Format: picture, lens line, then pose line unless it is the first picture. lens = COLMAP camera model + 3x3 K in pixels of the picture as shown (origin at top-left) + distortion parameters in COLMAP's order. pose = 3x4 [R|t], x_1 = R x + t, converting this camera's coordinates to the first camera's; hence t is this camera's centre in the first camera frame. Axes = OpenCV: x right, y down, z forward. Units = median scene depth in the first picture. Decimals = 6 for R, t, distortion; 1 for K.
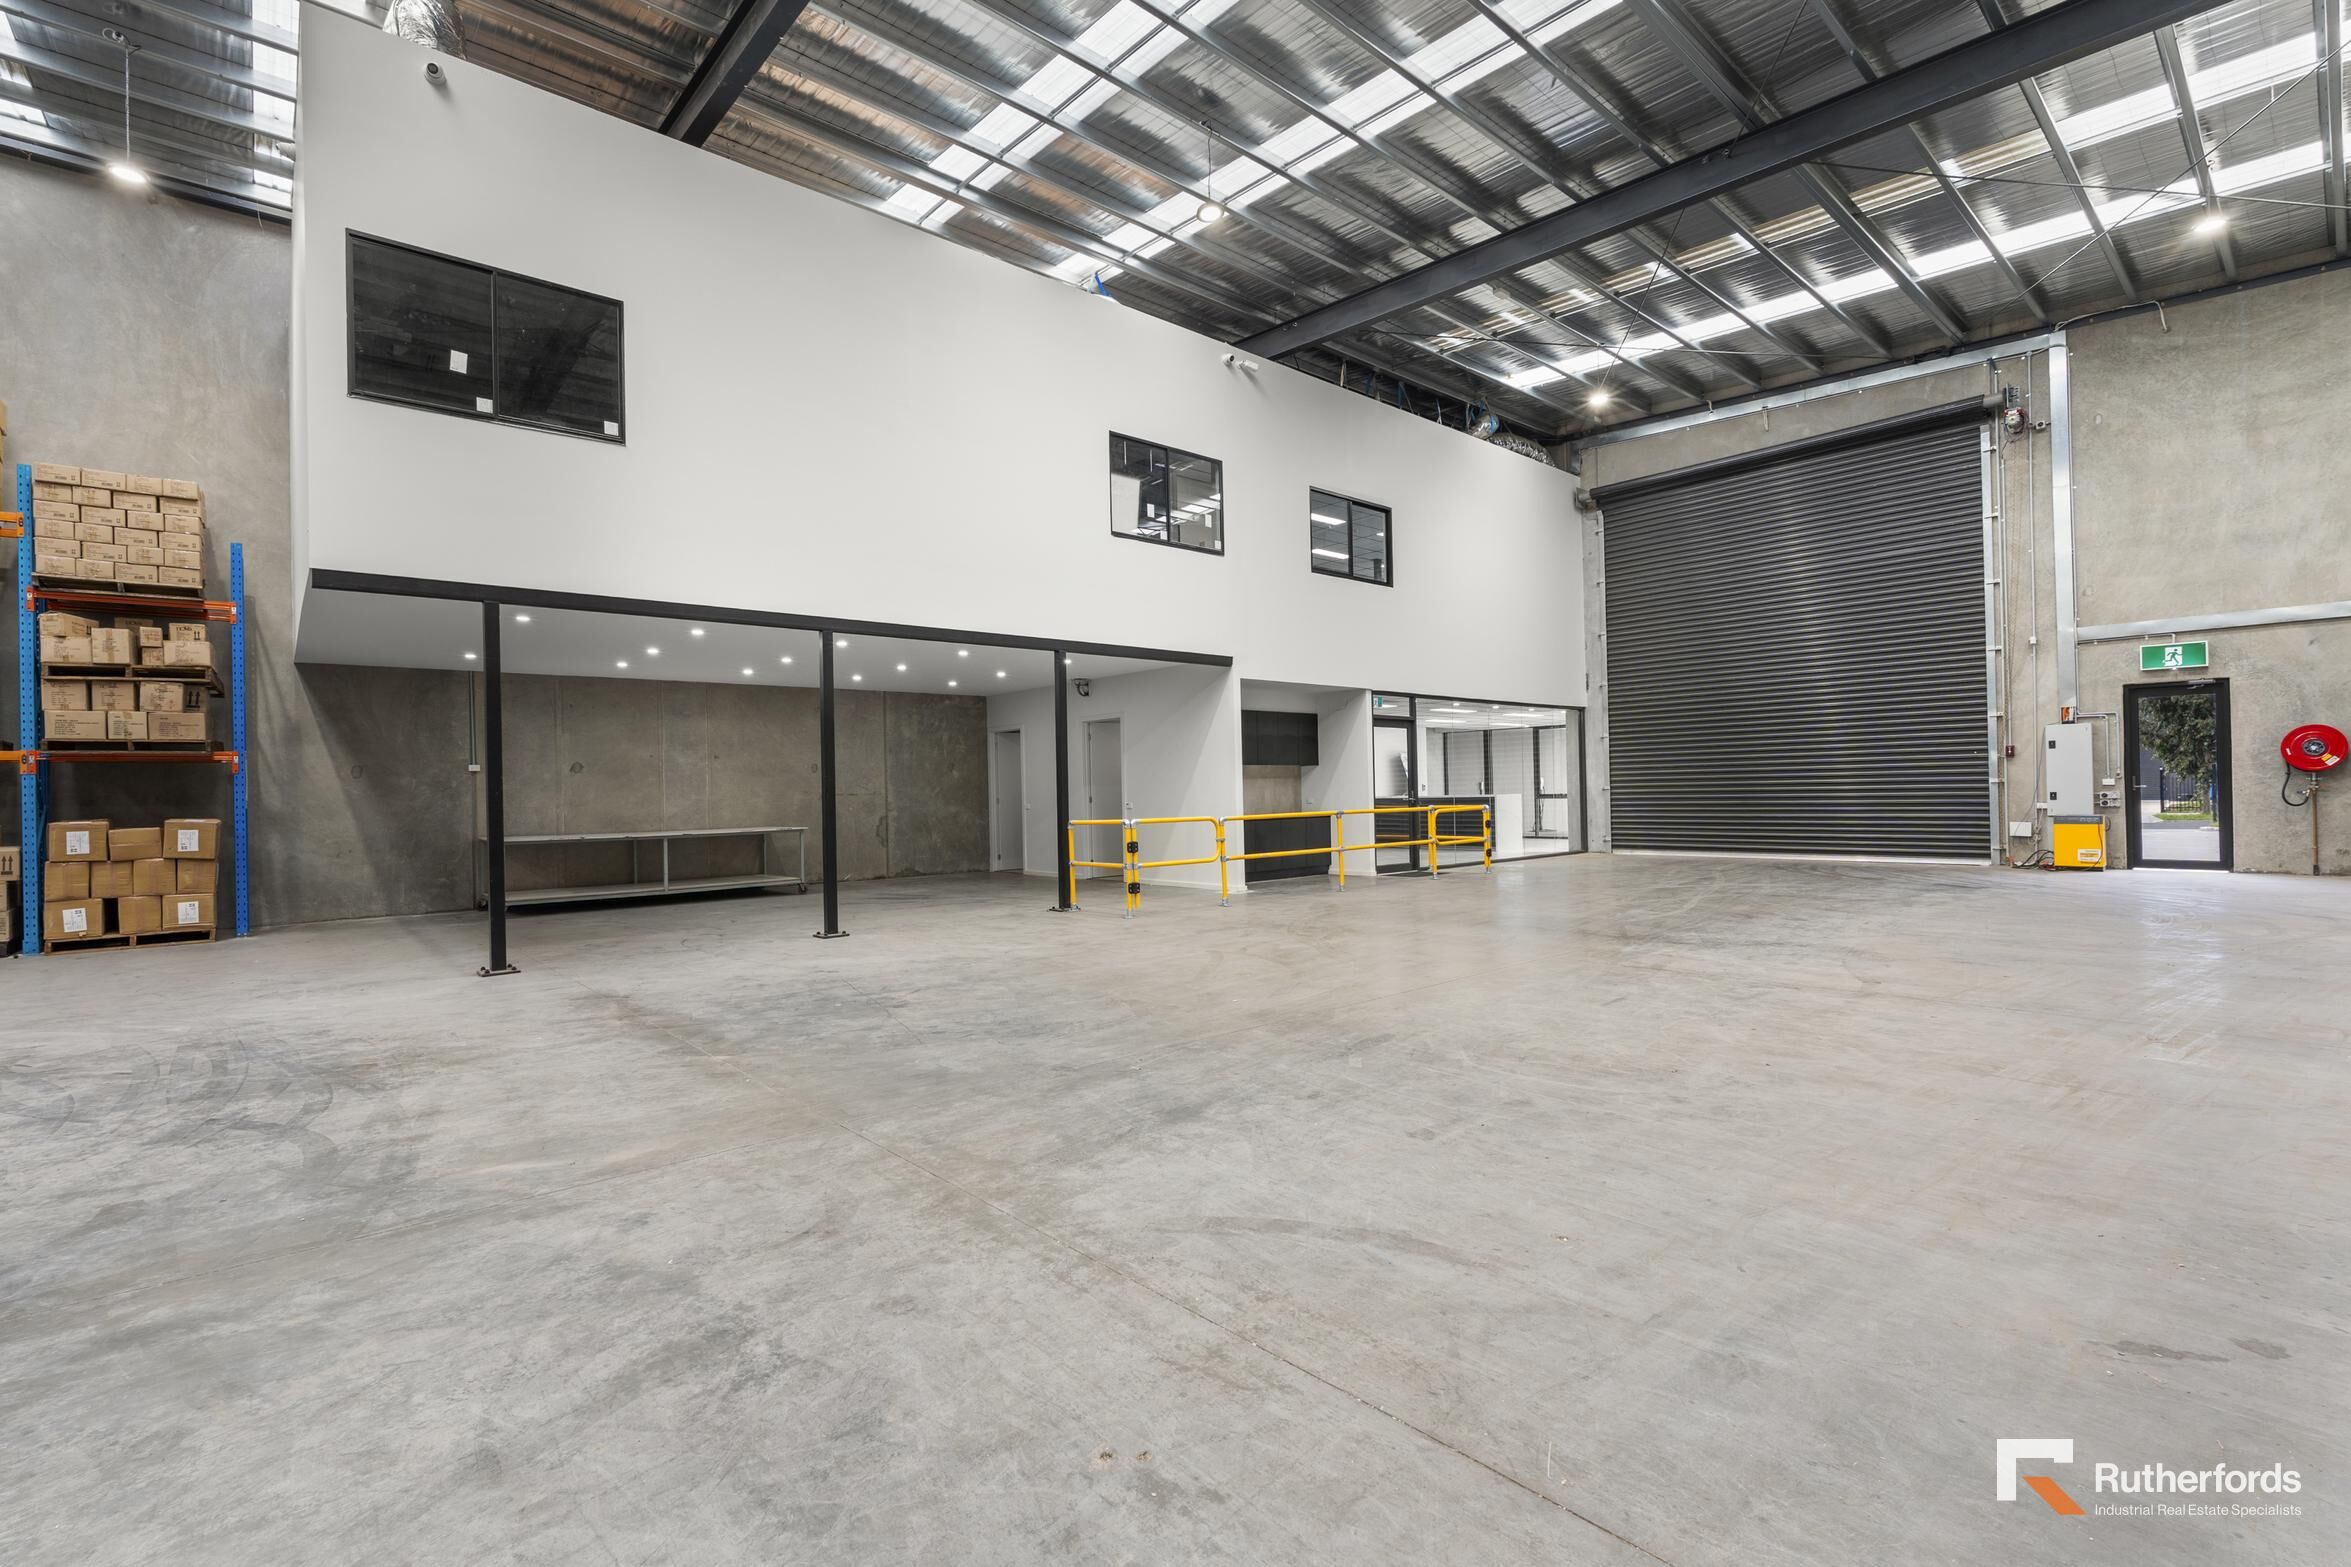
lens RADIAL K [[1025.0, 0, 1188.2], [0, 1025.0, 785.5], [0, 0, 1]] dist [-0.000584, 0.000161]
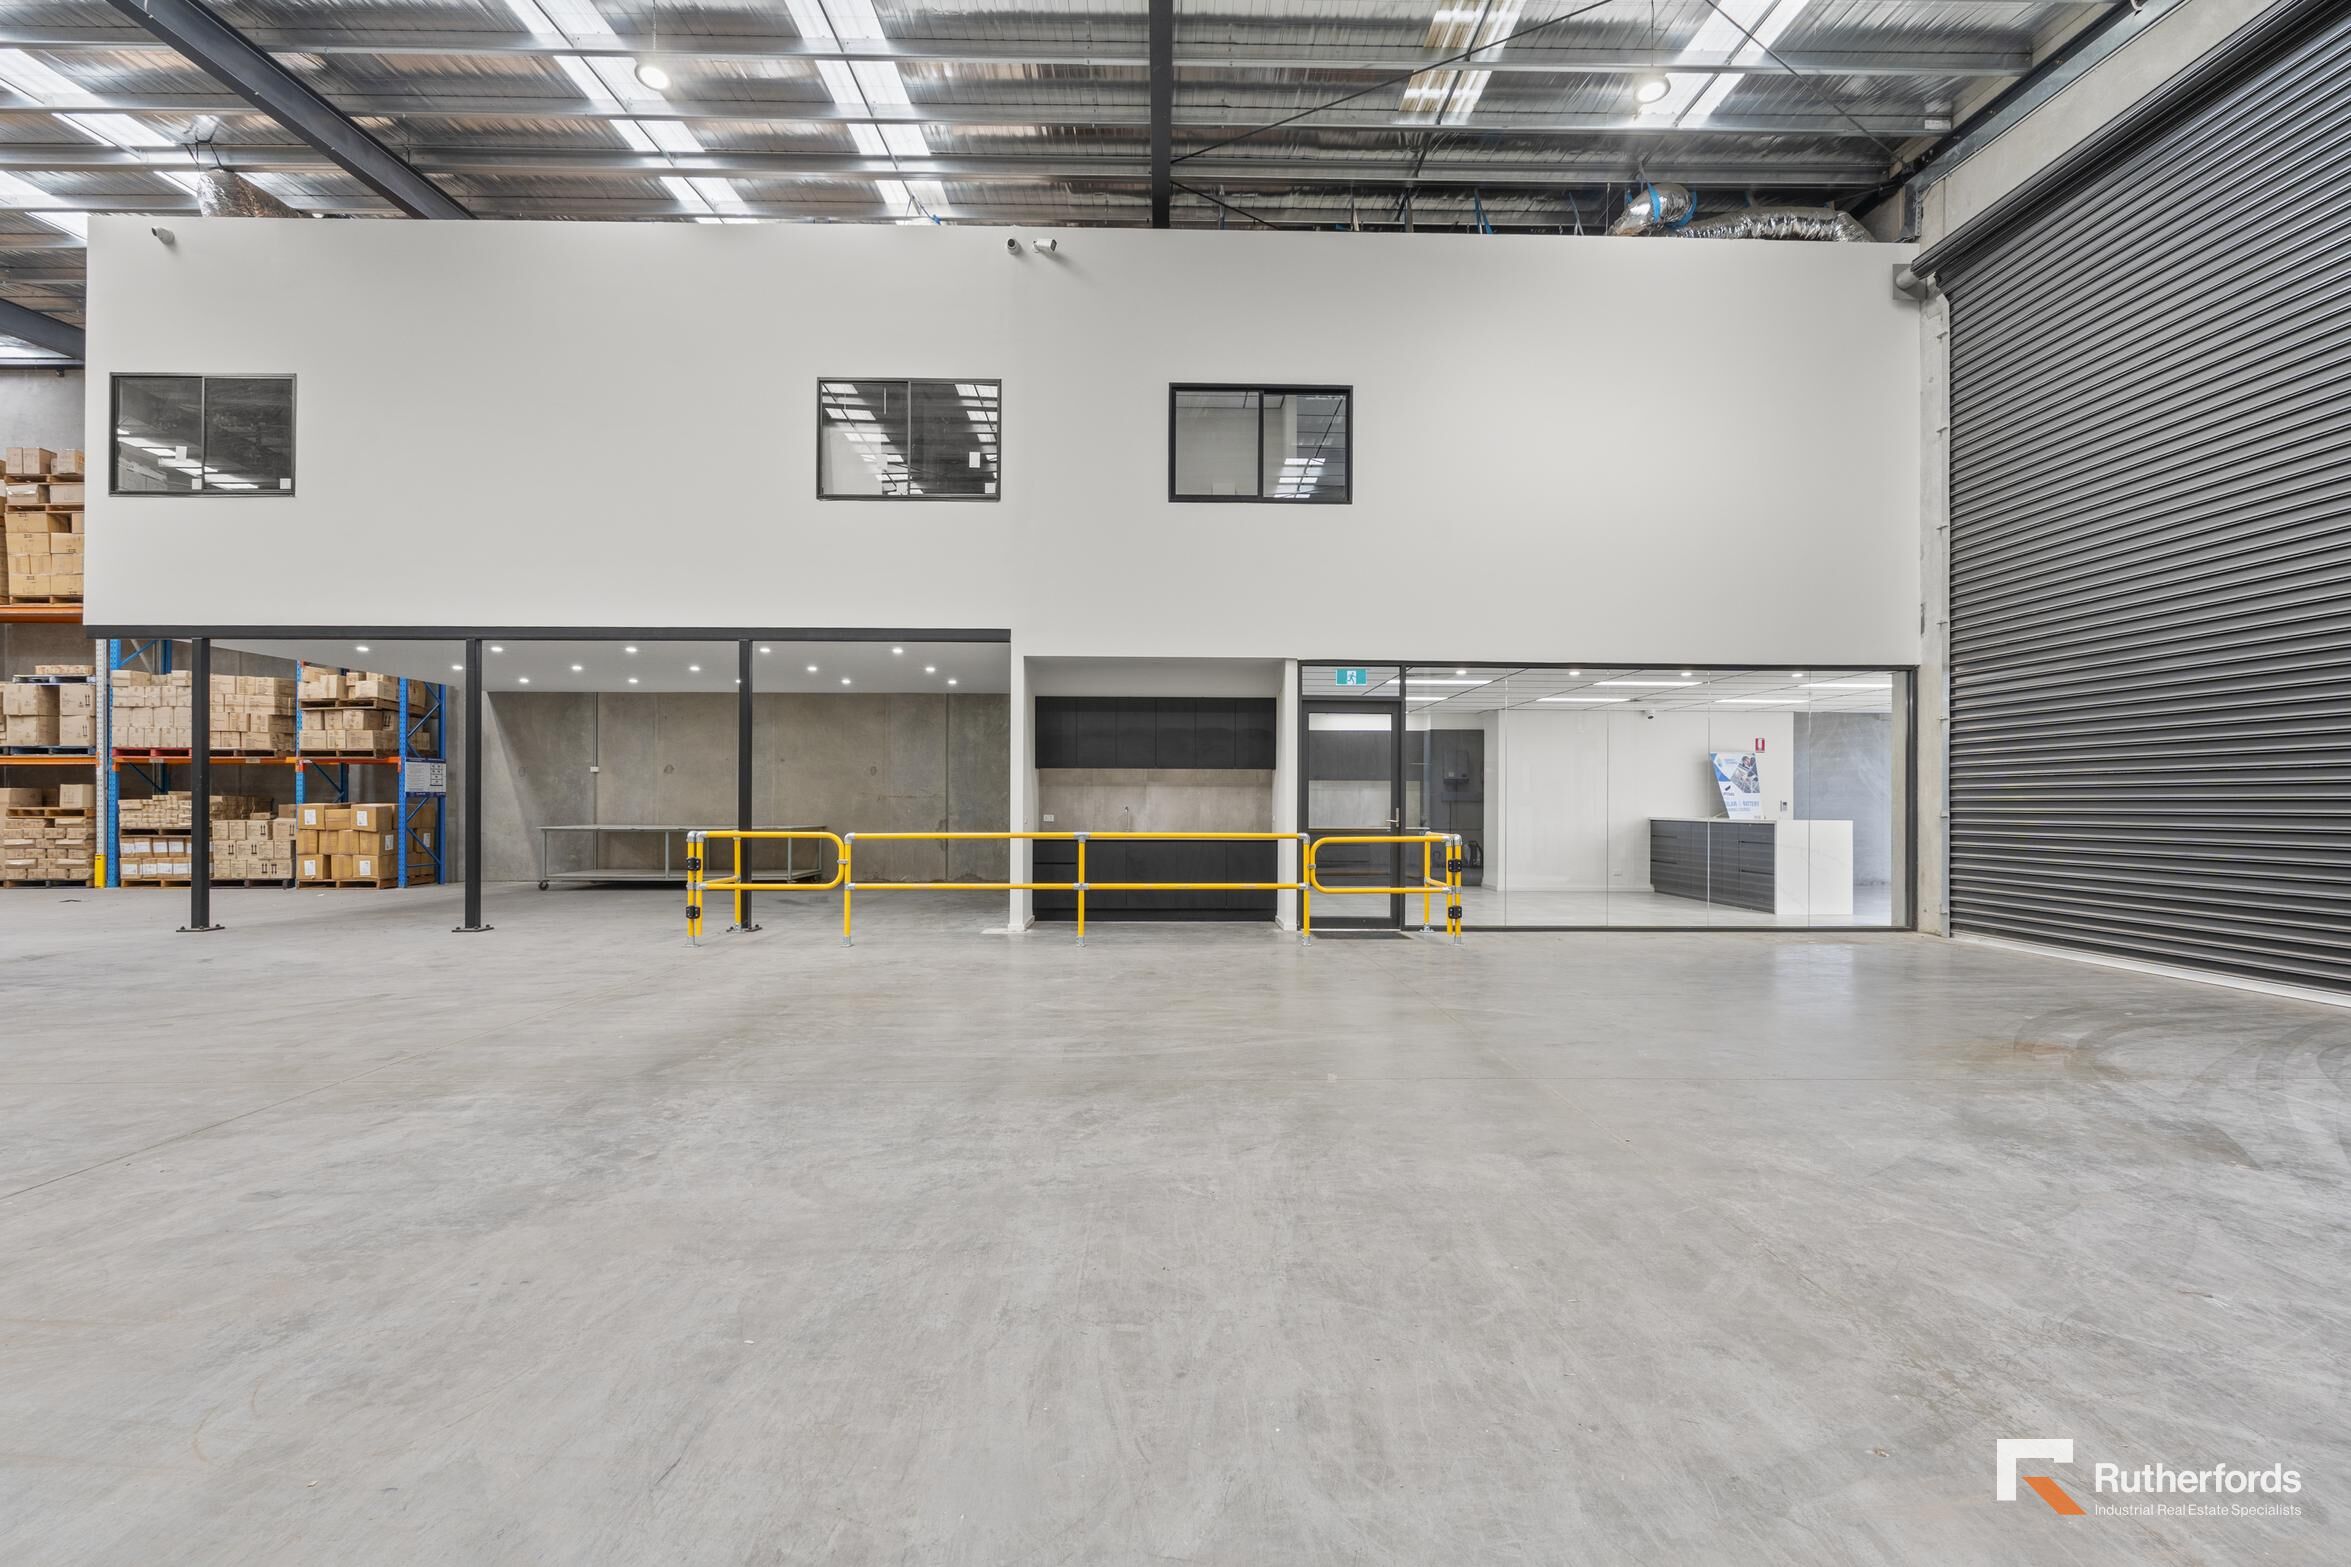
lens RADIAL K [[1025.0, 0, 1177.6], [0, 1025.0, 796.2], [0, 0, 1]] dist [-0.000584, 0.000161]
pose [[0.763704, 0.019480, -0.645272, 0.653668], [-0.016335, 0.999808, 0.010849, -0.009342], [0.645359, 0.002255, 0.763876, 0.492739]]
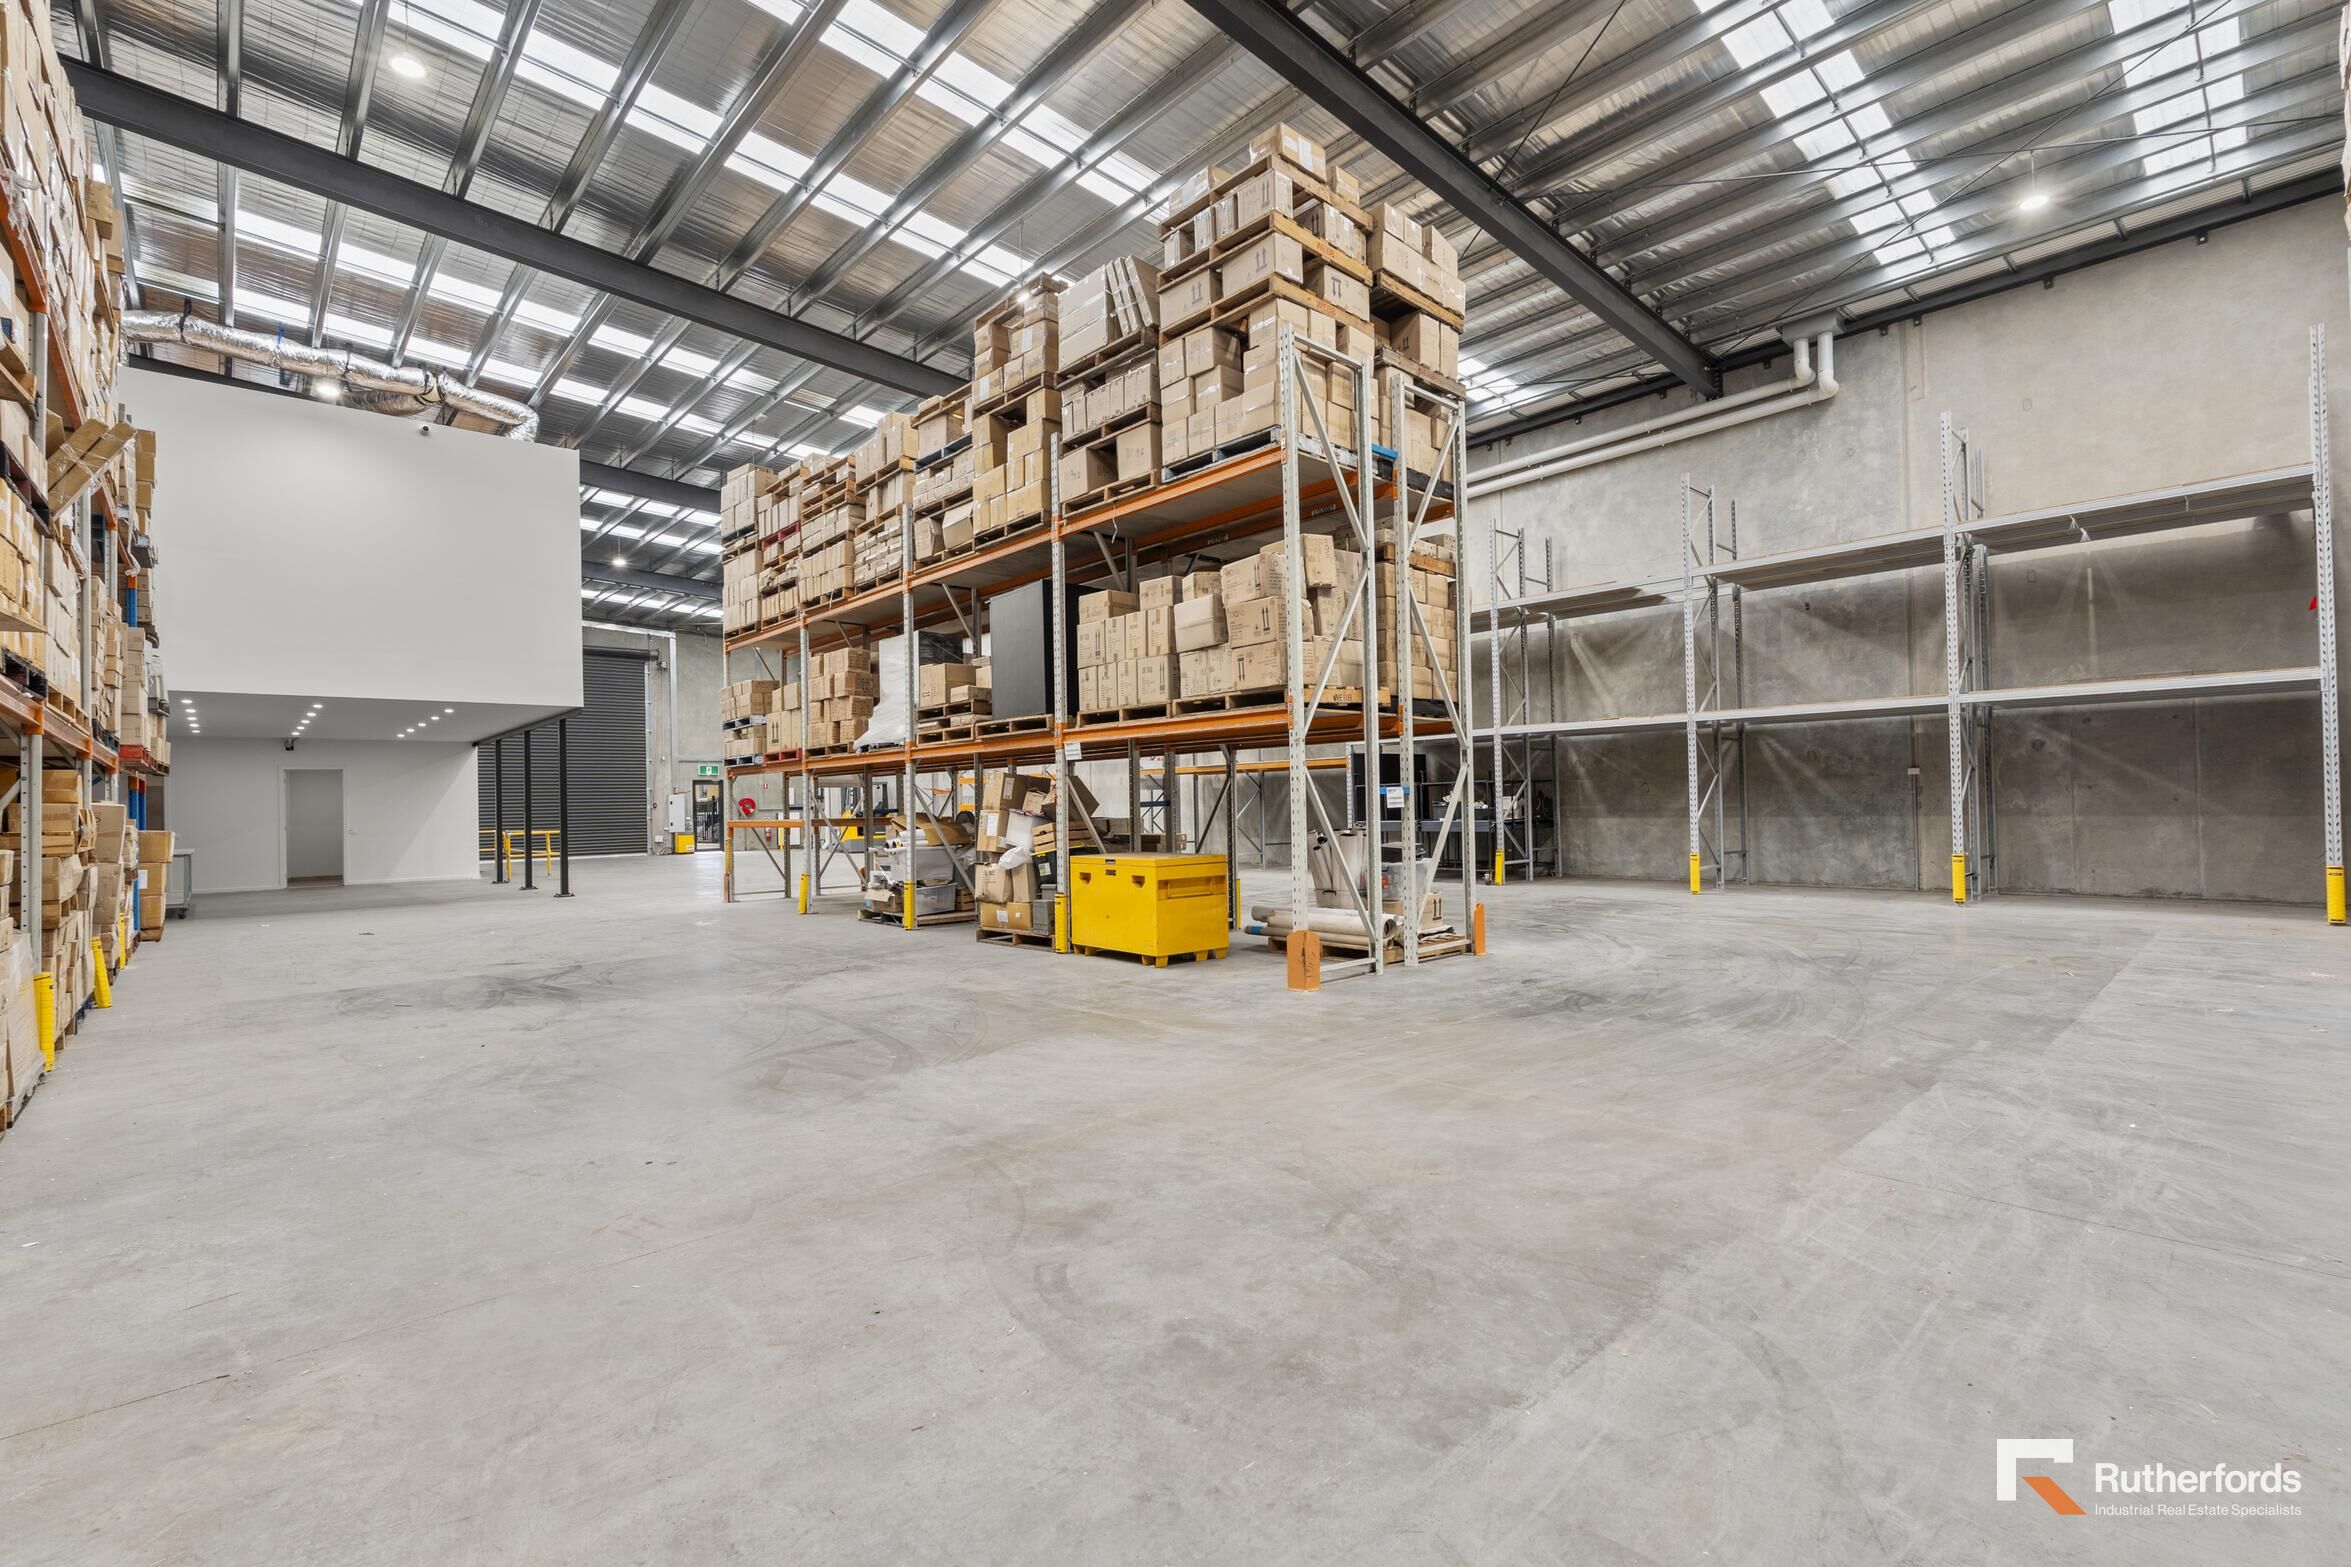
lens RADIAL K [[1025.0, 0, 1175.2], [0, 1025.0, 793.2], [0, 0, 1]] dist [-0.000584, 0.000161]
pose [[-0.029474, 0.029614, 0.999127, -1.516251], [0.020655, 0.999366, -0.029012, 0.030055], [-0.999352, 0.019782, -0.030067, -0.100652]]
